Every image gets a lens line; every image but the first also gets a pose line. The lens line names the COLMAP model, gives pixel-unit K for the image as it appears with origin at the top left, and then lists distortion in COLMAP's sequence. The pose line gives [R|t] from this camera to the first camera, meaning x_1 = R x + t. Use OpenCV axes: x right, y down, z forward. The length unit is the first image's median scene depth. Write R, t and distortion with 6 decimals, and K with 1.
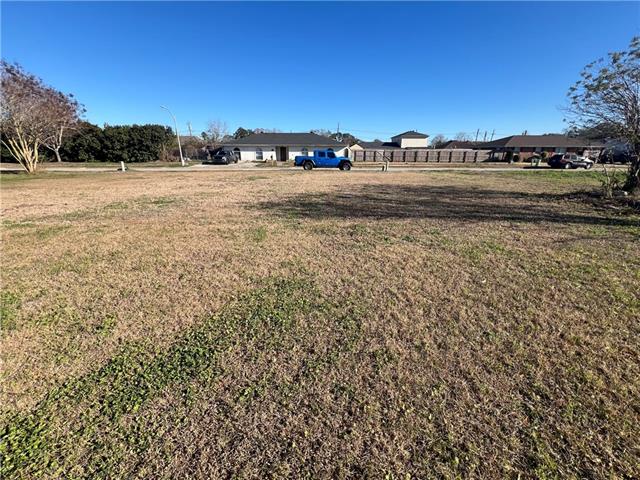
lens RADIAL K [[256.1, 0, 319.9], [0, 256.1, 239.2], [0, 0, 1]] dist [-0.004352, 0.000796]
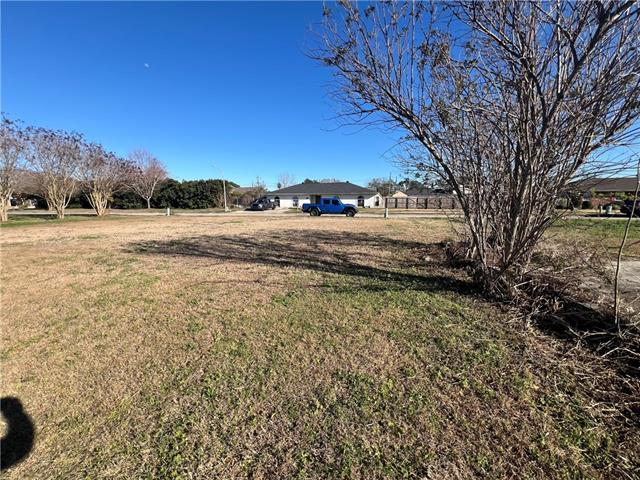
lens RADIAL K [[256.1, 0, 319.9], [0, 256.1, 240.5], [0, 0, 1]] dist [-0.004352, 0.000796]
pose [[0.961290, 0.035159, -0.273287, 0.190745], [-0.080842, 0.984165, -0.157749, -0.004210], [0.263413, 0.173735, 0.948910, 0.014481]]
